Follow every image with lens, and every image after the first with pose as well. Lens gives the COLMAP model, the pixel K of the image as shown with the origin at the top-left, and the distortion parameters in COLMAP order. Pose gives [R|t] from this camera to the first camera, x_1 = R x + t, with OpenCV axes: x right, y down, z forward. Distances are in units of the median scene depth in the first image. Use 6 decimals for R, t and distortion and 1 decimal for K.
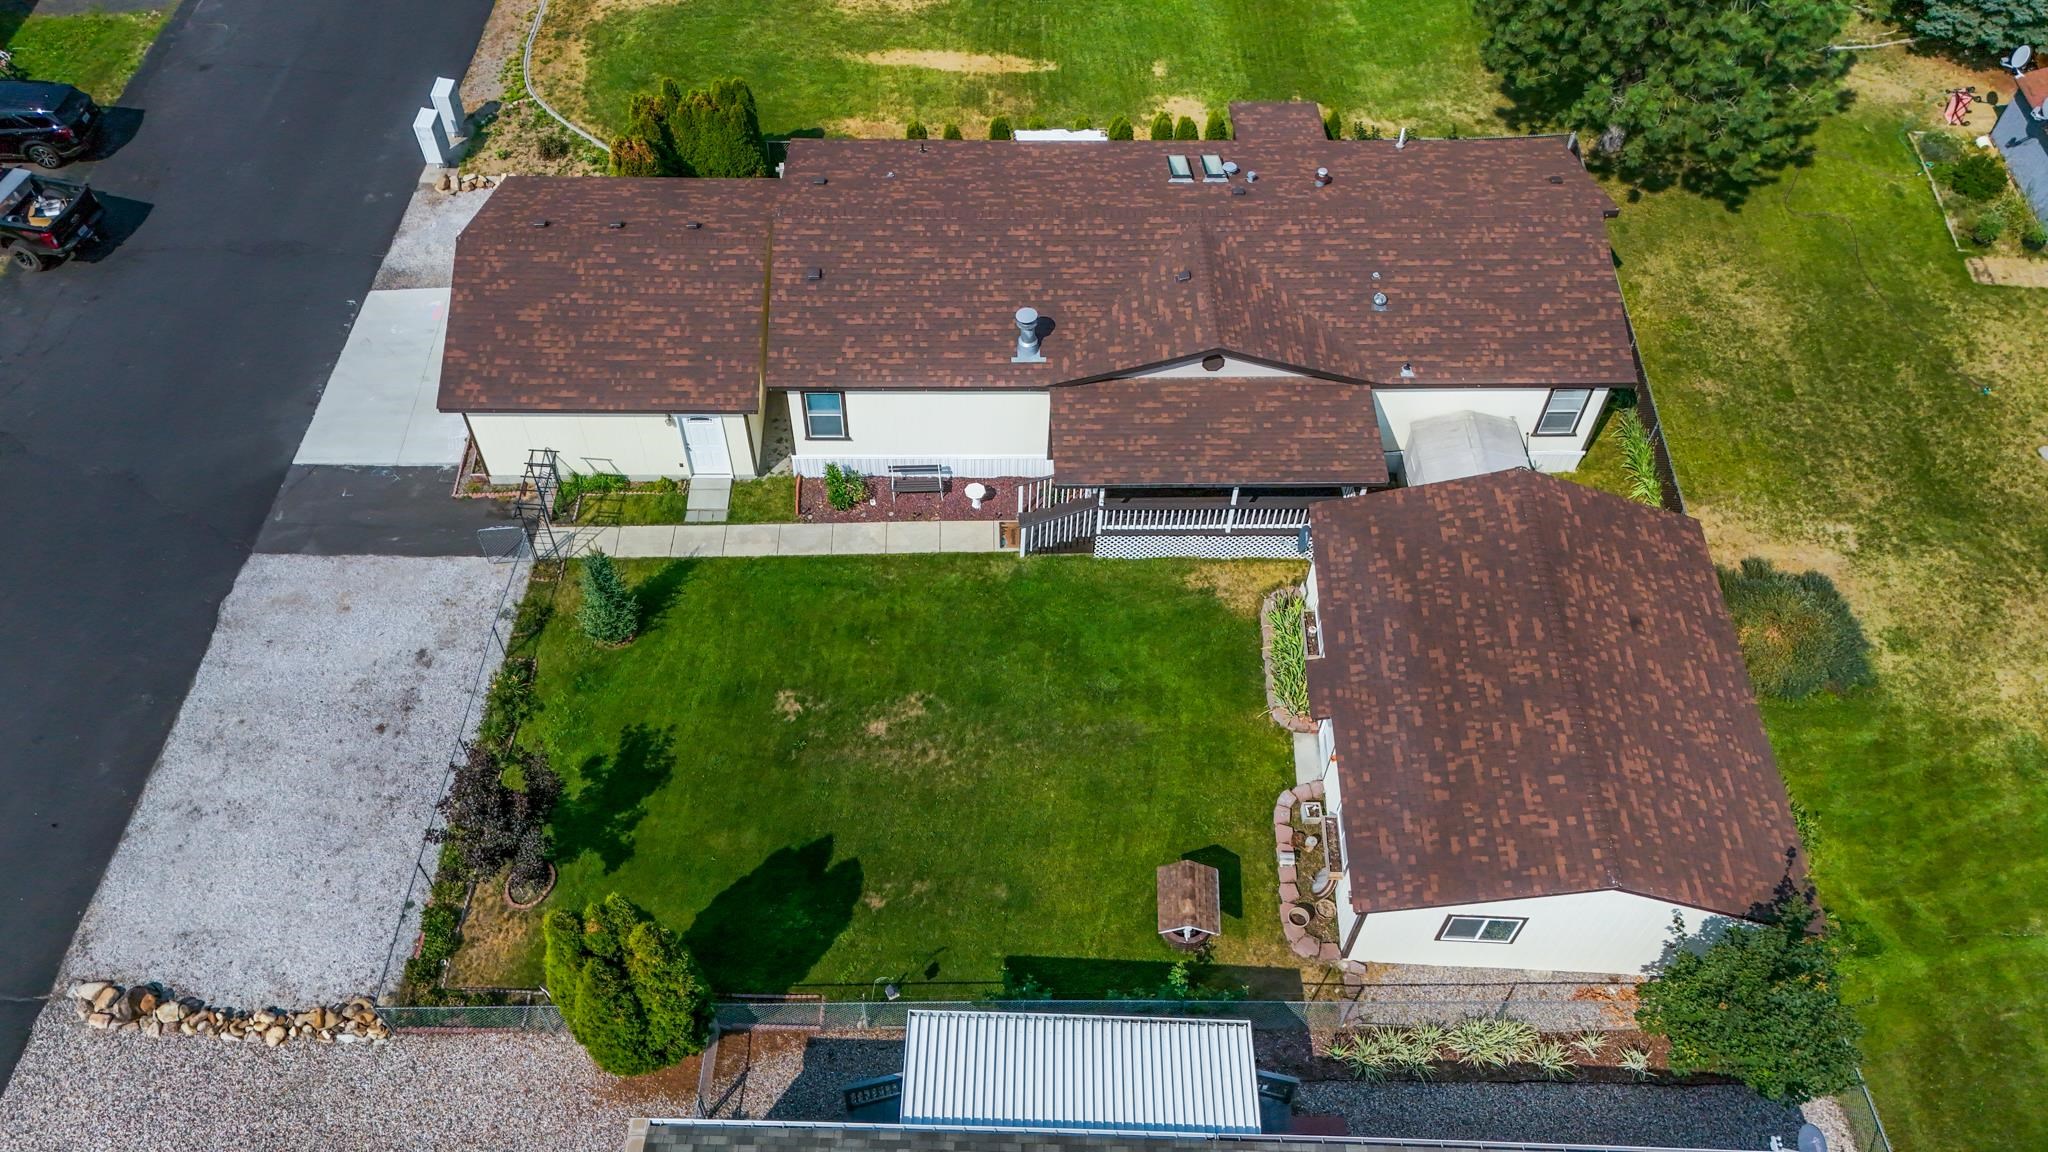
lens RADIAL K [[1535.7, 0, 1024.0], [0, 1535.7, 576.0], [0, 0, 1]] dist [0.082917, -0.087724]
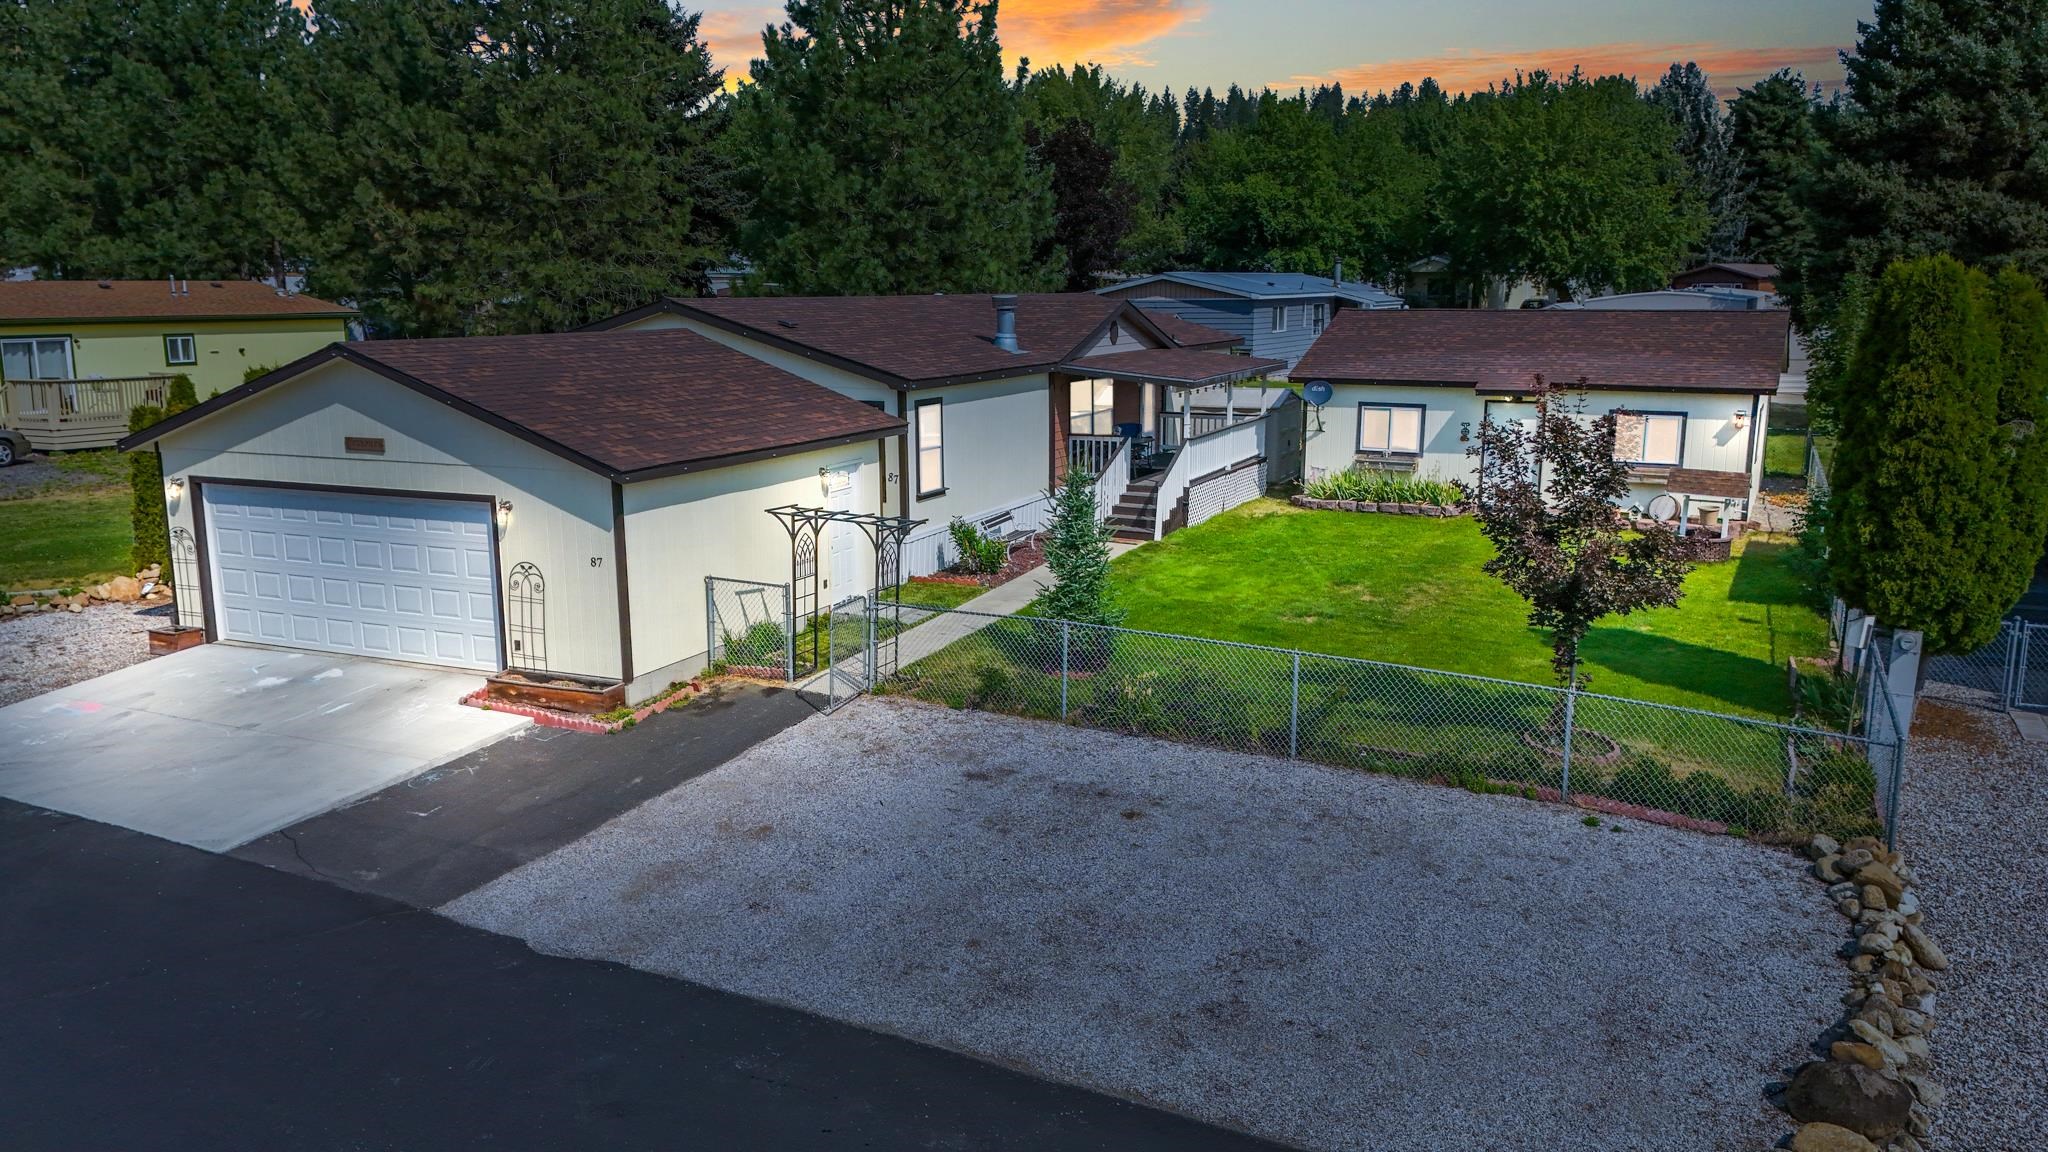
lens RADIAL K [[1535.7, 0, 1024.0], [0, 1535.7, 576.0], [0, 0, 1]] dist [0.082917, -0.087724]
pose [[0.416335, -0.190517, 0.889027, -0.754069], [0.716706, 0.670434, -0.191963, 0.105529], [-0.559462, 0.717092, 0.415670, 0.707748]]
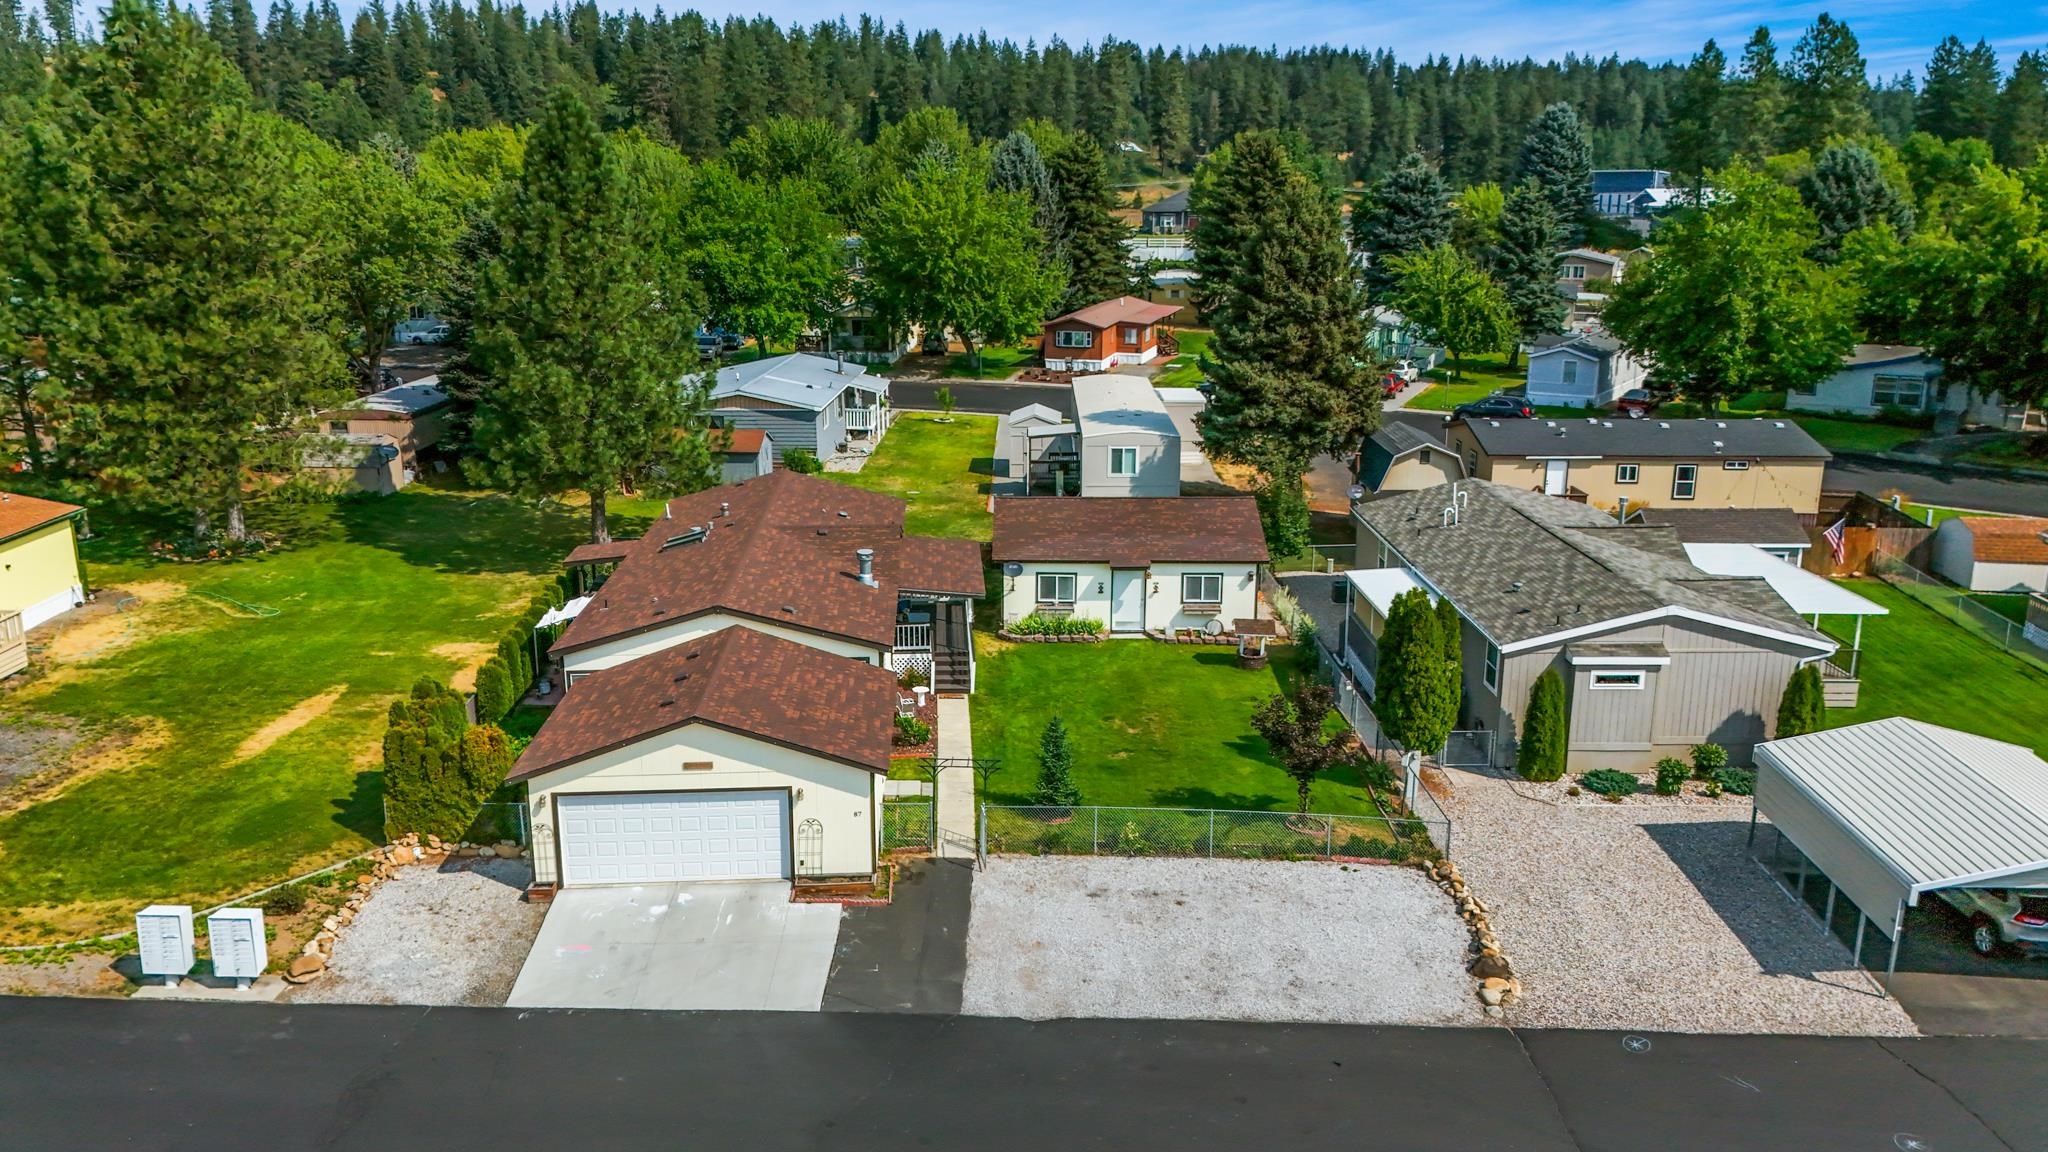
lens RADIAL K [[1535.7, 0, 1024.0], [0, 1535.7, 576.0], [0, 0, 1]] dist [0.082917, -0.087724]
pose [[-0.036573, -0.267156, 0.962959, -1.247346], [0.779840, 0.594938, 0.194673, -0.295076], [-0.624909, 0.758074, 0.186581, 0.640455]]
